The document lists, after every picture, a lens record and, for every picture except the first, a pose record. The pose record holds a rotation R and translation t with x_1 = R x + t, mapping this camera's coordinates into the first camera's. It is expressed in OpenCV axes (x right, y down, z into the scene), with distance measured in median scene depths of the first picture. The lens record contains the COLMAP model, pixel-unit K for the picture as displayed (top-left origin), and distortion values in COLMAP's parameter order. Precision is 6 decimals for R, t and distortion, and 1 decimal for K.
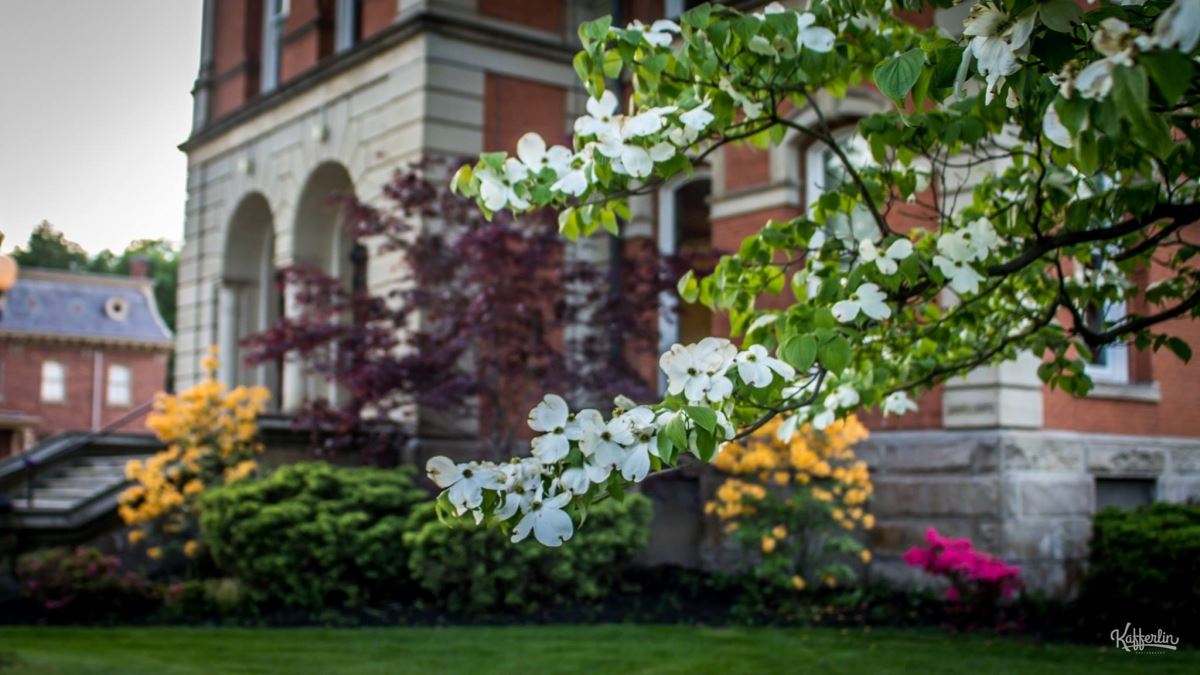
lens RADIAL K [[1333.4, 0, 600.0], [0, 1333.4, 337.5], [0, 0, 1]] dist [-0.015568, -0.005381]
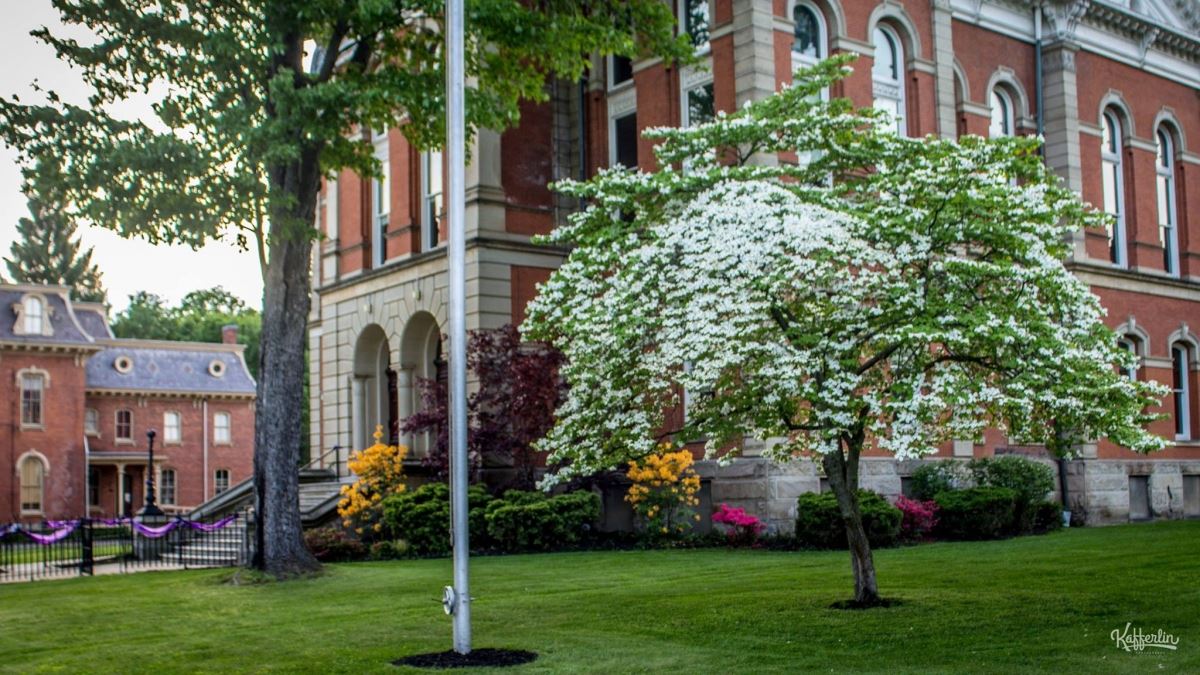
lens RADIAL K [[1333.4, 0, 600.0], [0, 1333.4, 337.5], [0, 0, 1]] dist [-0.015568, -0.005381]
pose [[0.999485, -0.031846, -0.003985, 0.053683], [0.031808, 0.999451, -0.009295, -0.107887], [0.004279, 0.009164, 0.999949, -1.105472]]
